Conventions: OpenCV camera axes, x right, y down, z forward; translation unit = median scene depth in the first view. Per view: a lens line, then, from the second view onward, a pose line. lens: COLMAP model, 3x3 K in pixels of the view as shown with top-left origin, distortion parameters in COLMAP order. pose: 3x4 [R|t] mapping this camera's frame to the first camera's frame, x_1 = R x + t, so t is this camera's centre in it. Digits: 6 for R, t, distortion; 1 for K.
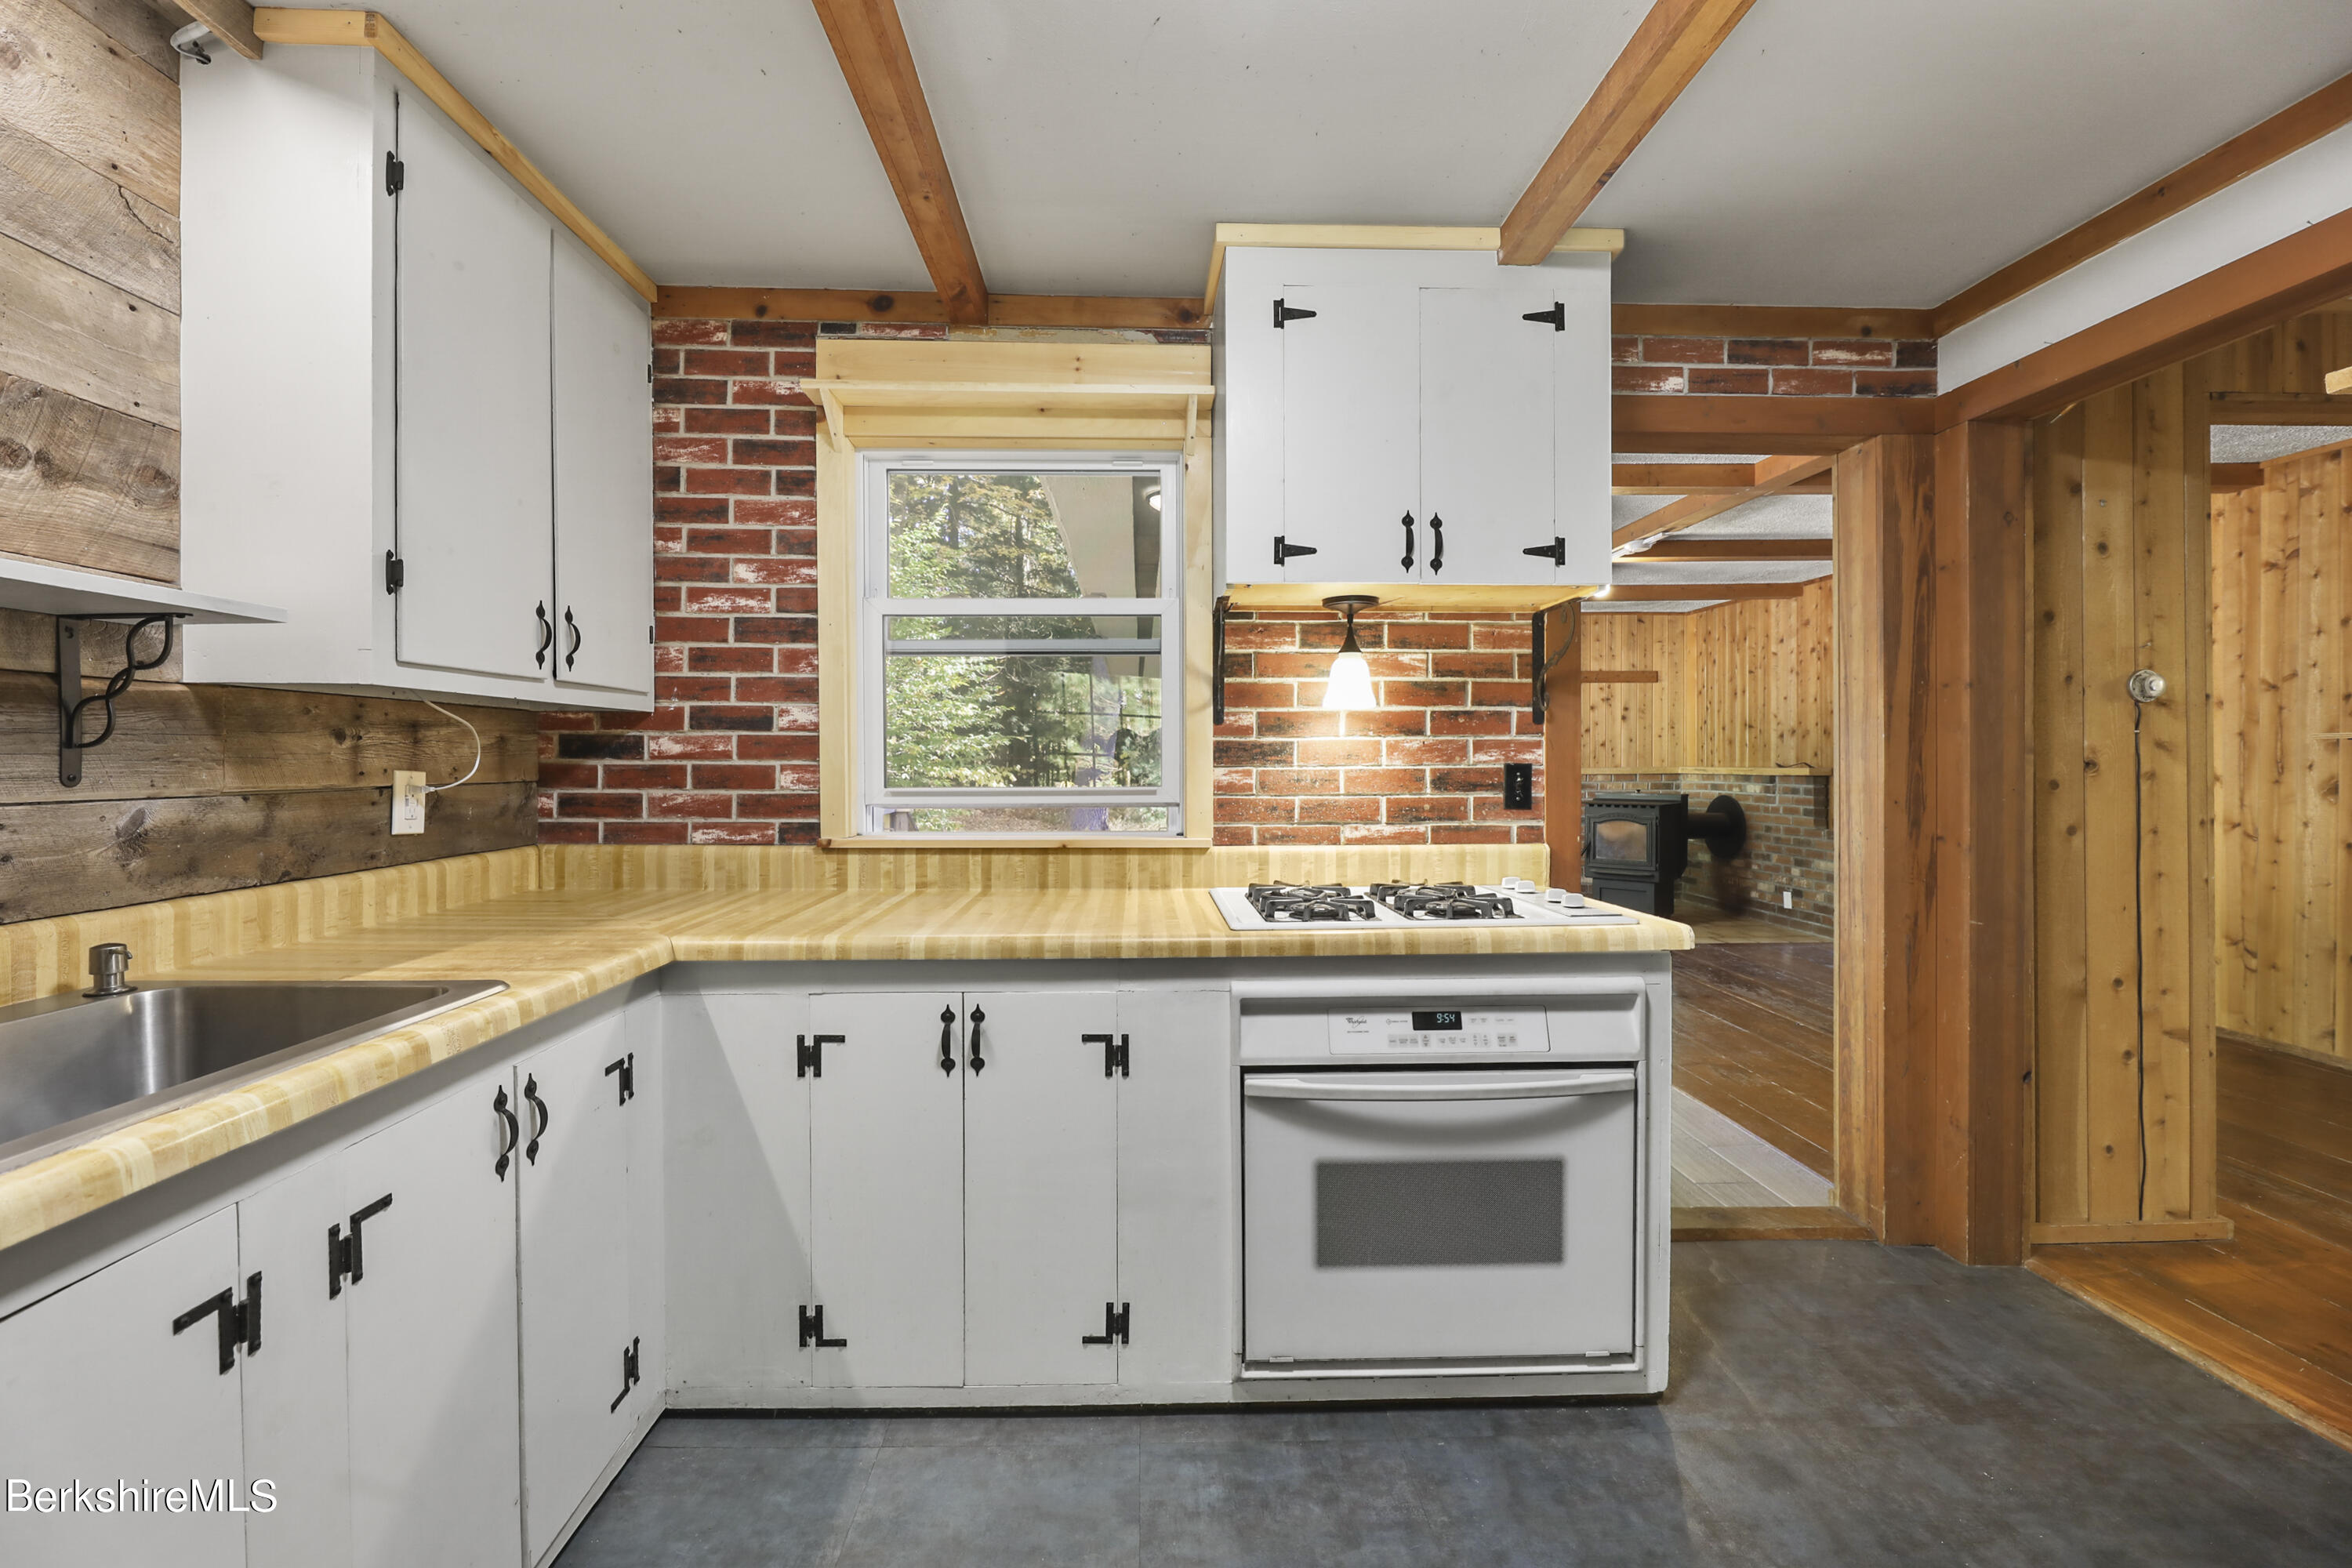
lens RADIAL K [[958.3, 0, 1155.0], [0, 958.3, 773.3], [0, 0, 1]] dist [-0.000004, -0.002992]
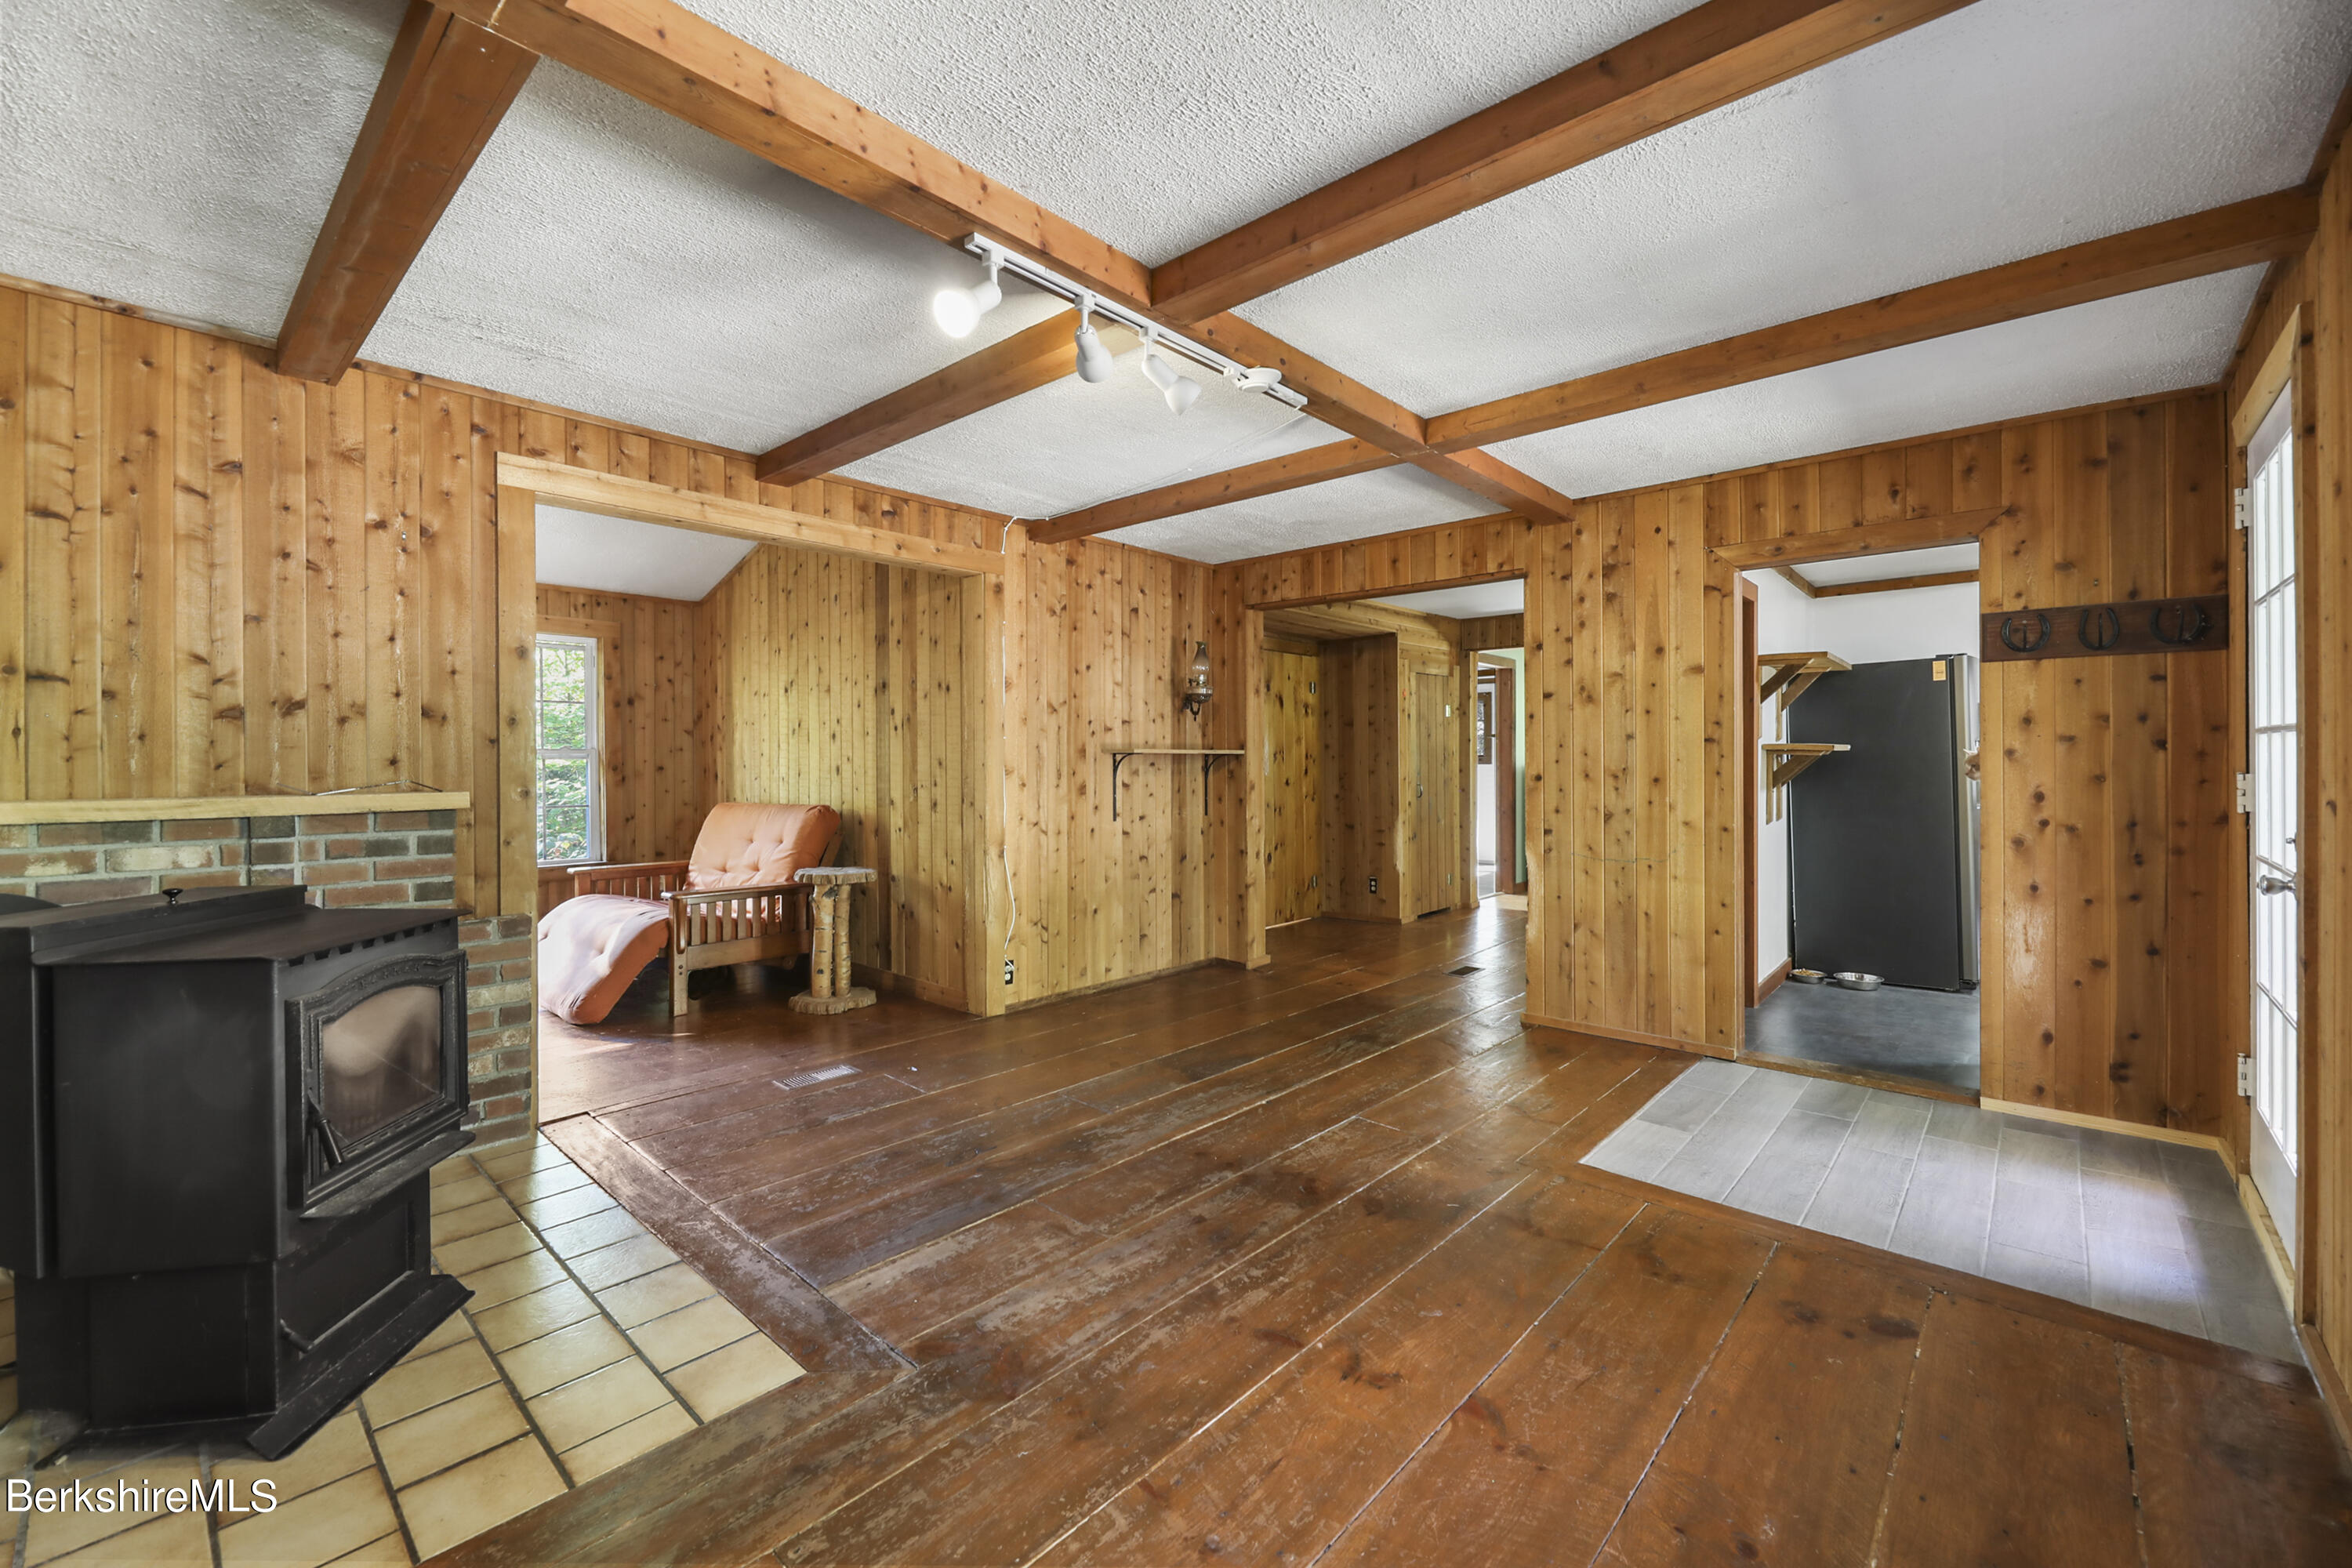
lens RADIAL K [[958.3, 0, 1146.2], [0, 958.3, 762.7], [0, 0, 1]] dist [-0.000004, -0.002992]
pose [[-0.717289, 0.003526, 0.696767, 0.367550], [0.014302, 0.999851, 0.009663, -0.054205], [-0.696629, 0.016896, -0.717232, 3.097501]]
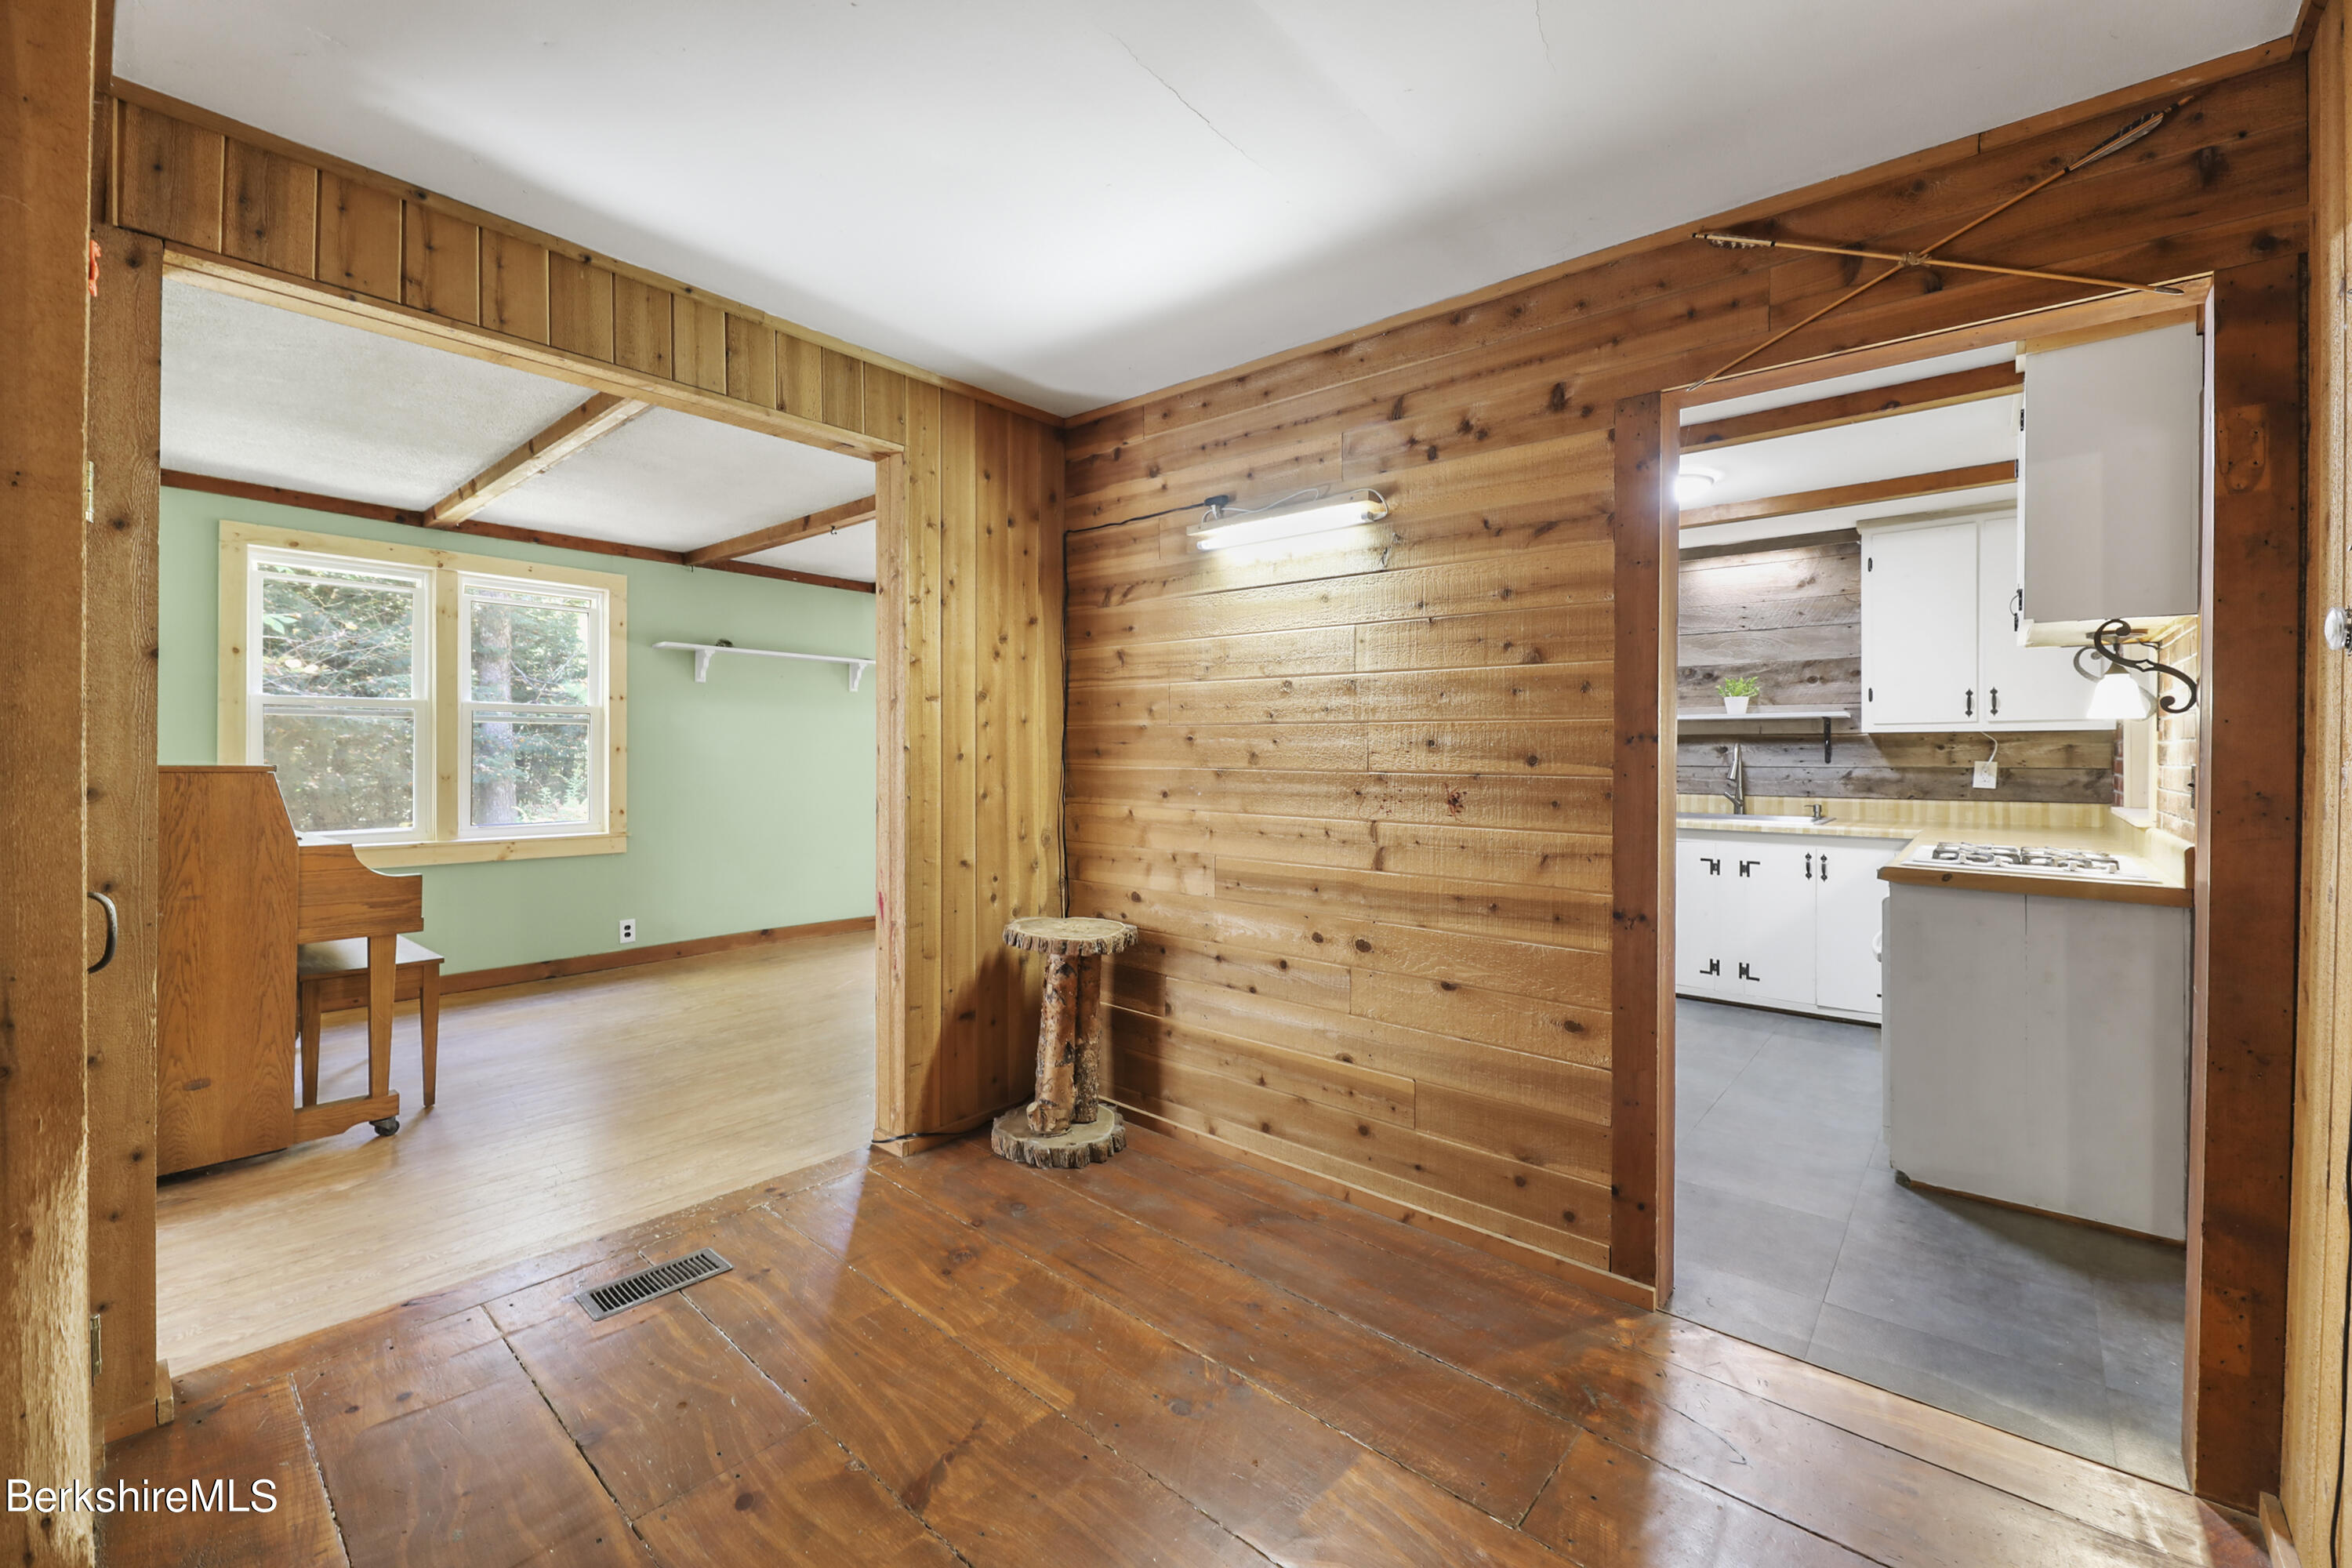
lens RADIAL K [[958.3, 0, 1163.7], [0, 958.3, 747.5], [0, 0, 1]] dist [-0.000004, -0.002992]
pose [[-0.670121, -0.002806, -0.742246, 1.933281], [-0.010953, 0.999921, 0.006109, -0.024401], [0.742171, 0.012224, -0.670099, 0.896924]]
